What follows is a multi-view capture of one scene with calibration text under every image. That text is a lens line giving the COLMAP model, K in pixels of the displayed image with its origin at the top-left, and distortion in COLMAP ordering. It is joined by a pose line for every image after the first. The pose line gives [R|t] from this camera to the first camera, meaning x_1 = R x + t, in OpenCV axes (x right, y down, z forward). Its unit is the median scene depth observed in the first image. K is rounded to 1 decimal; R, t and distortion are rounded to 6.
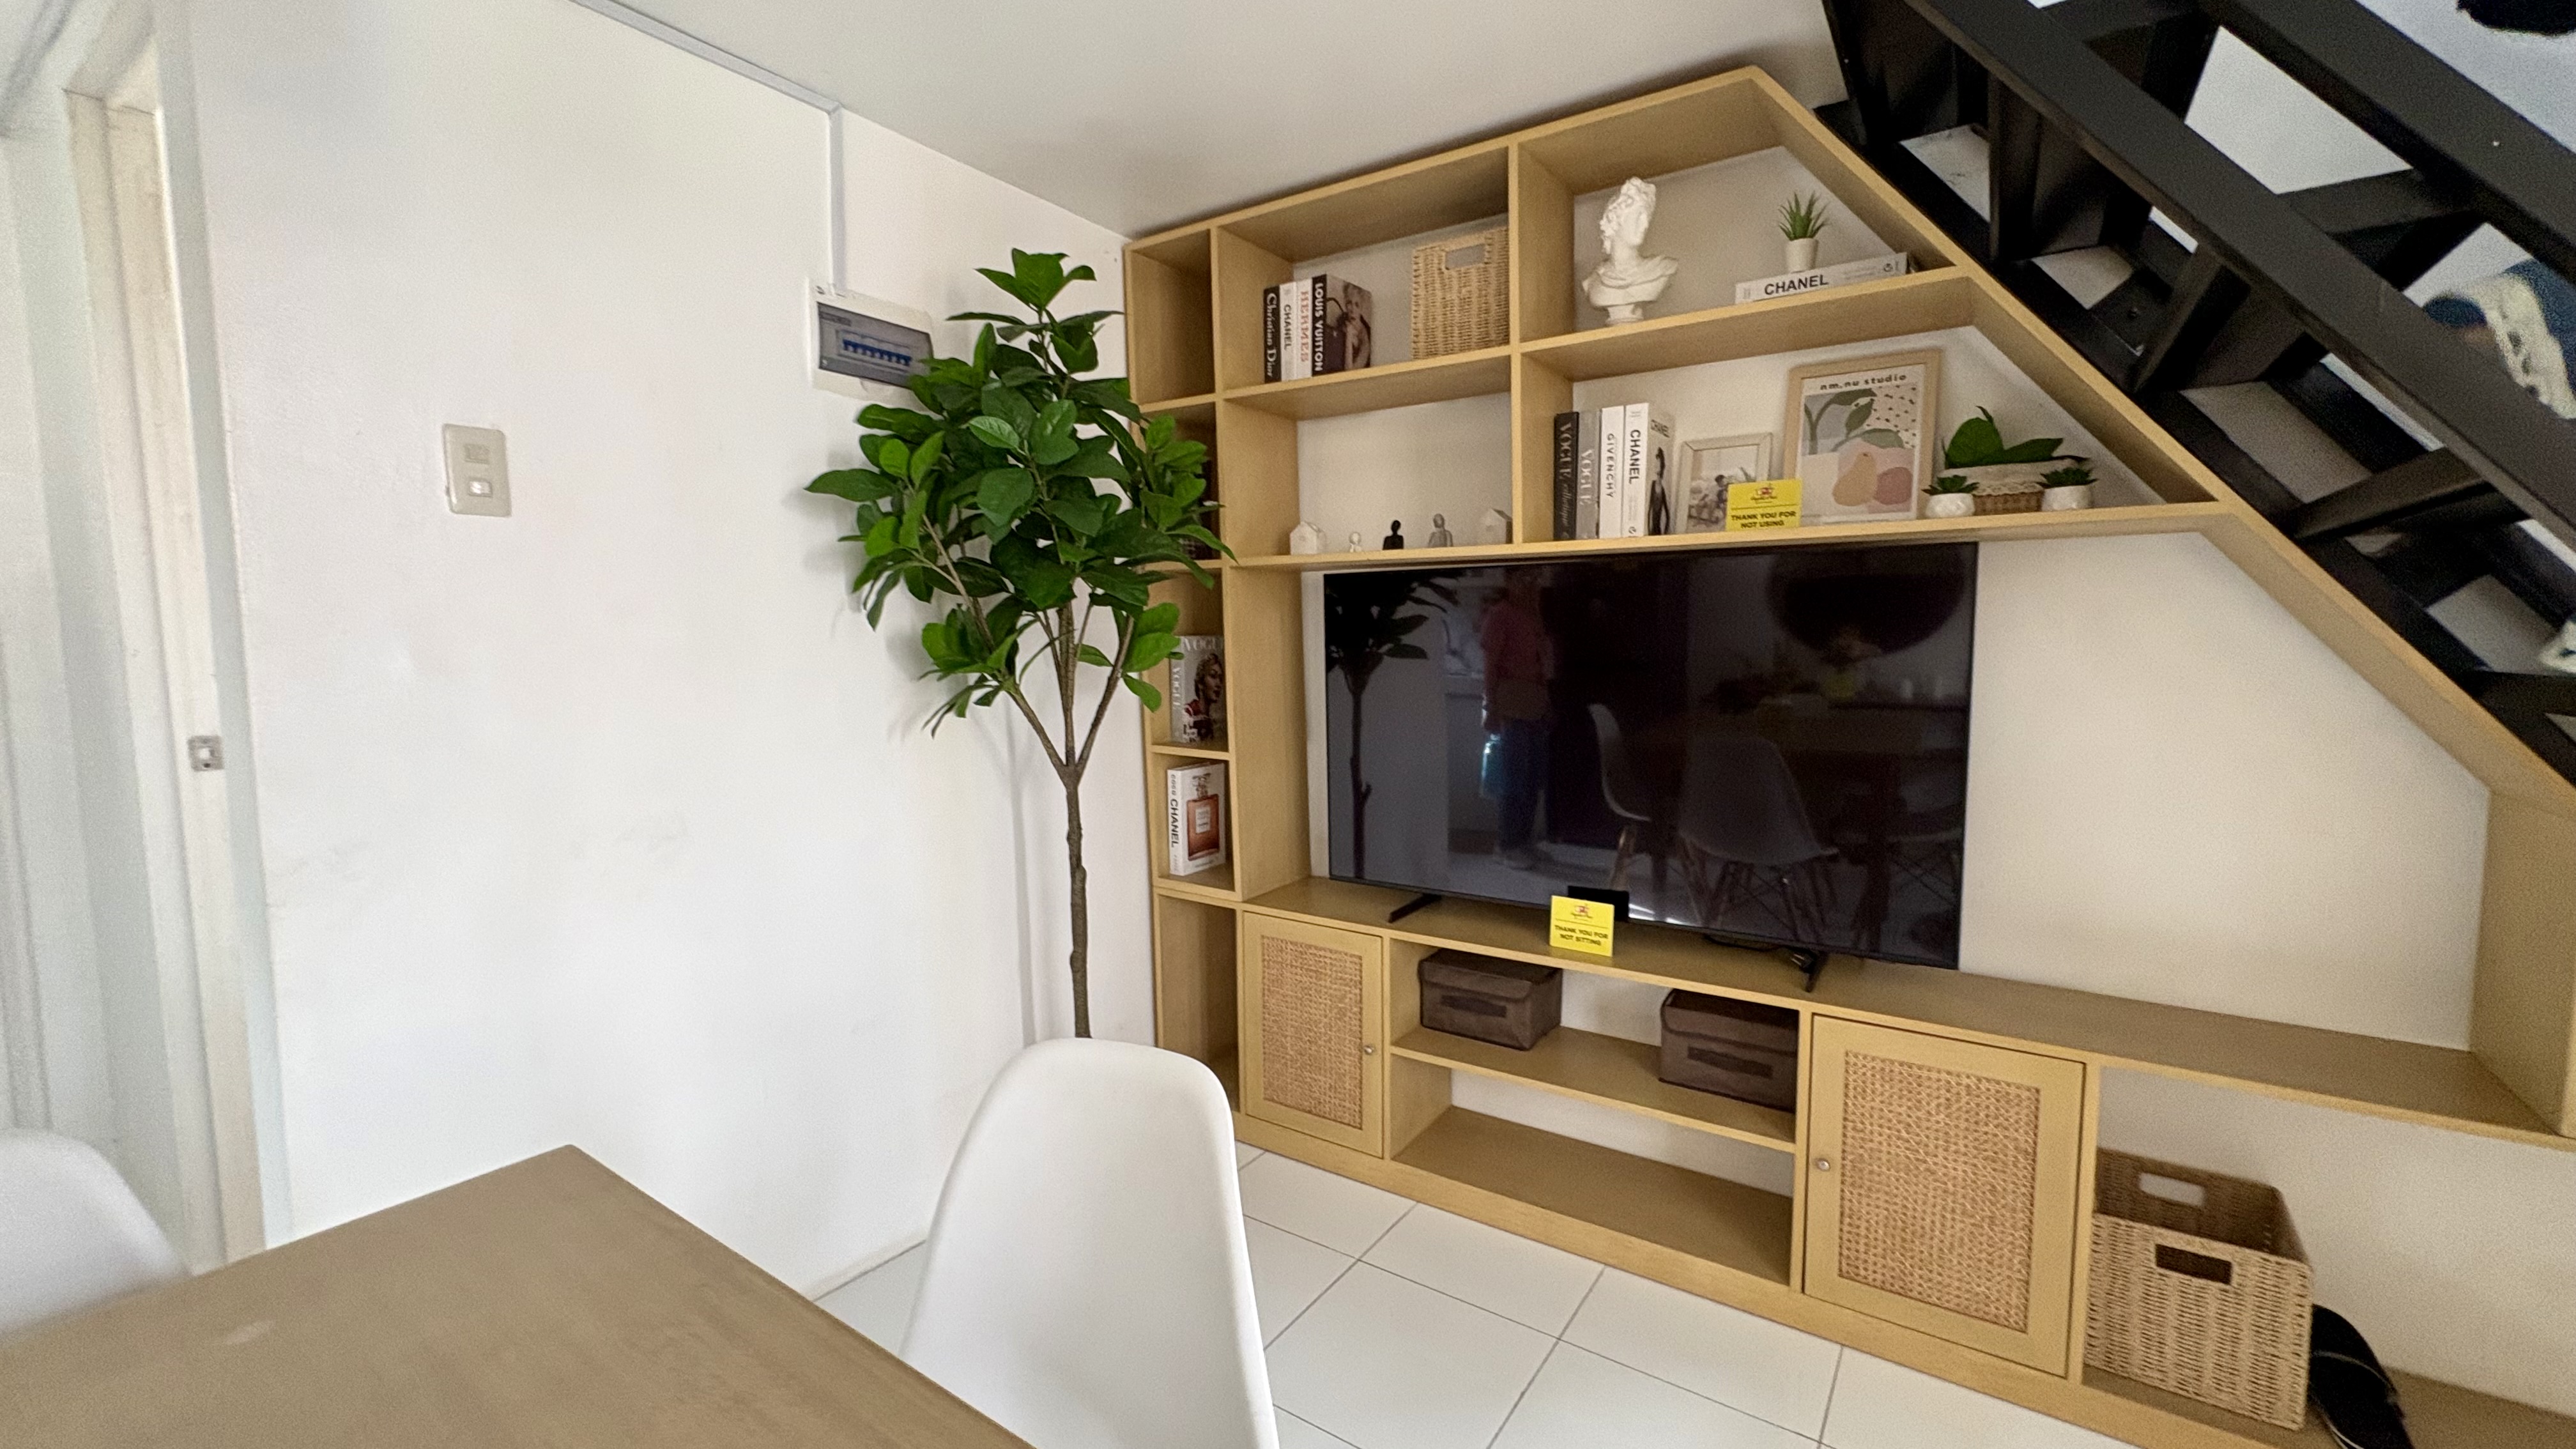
lens RADIAL K [[1022.0, 0, 1304.7], [0, 1022.0, 725.2], [0, 0, 1]] dist [-0.000510, 0.001628]
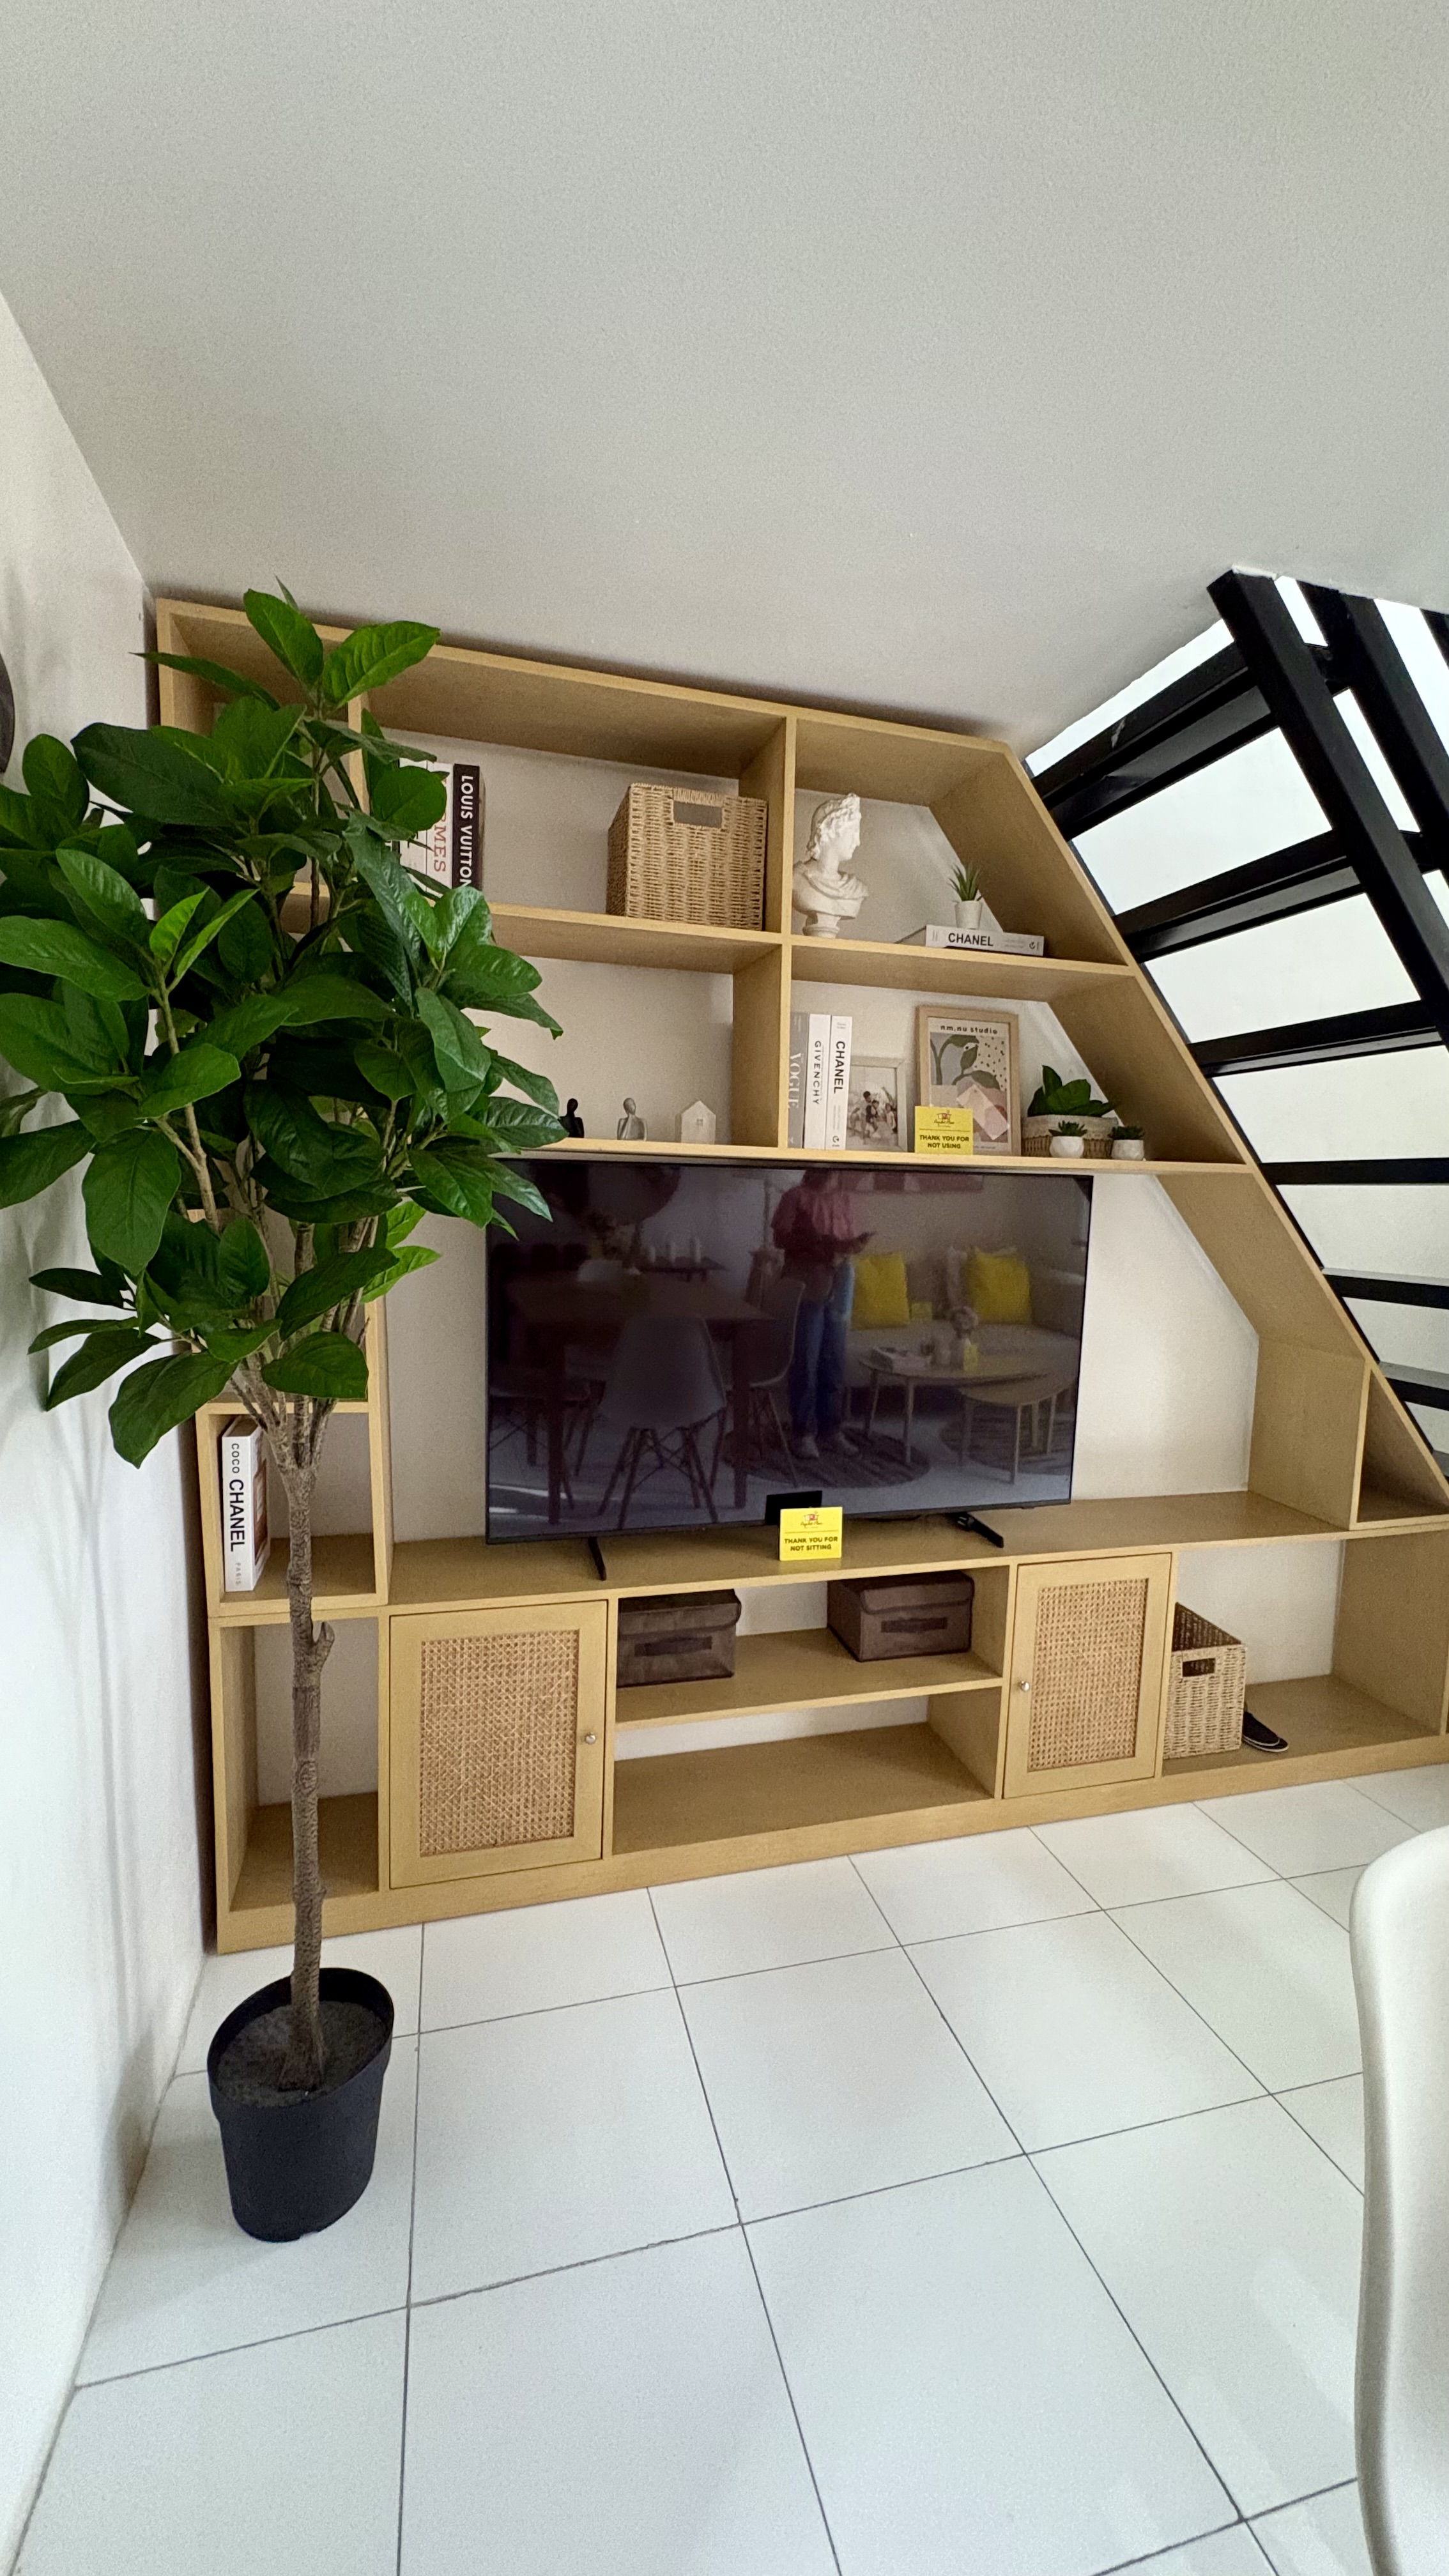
lens RADIAL K [[1022.0, 0, 725.3], [0, 1022.0, 1292.6], [0, 0, 1]] dist [-0.000510, 0.001628]
pose [[0.653451, -0.052242, 0.755164, -0.533607], [0.035342, 0.998633, 0.038503, -0.081506], [-0.756143, 0.001529, 0.654405, 0.417831]]
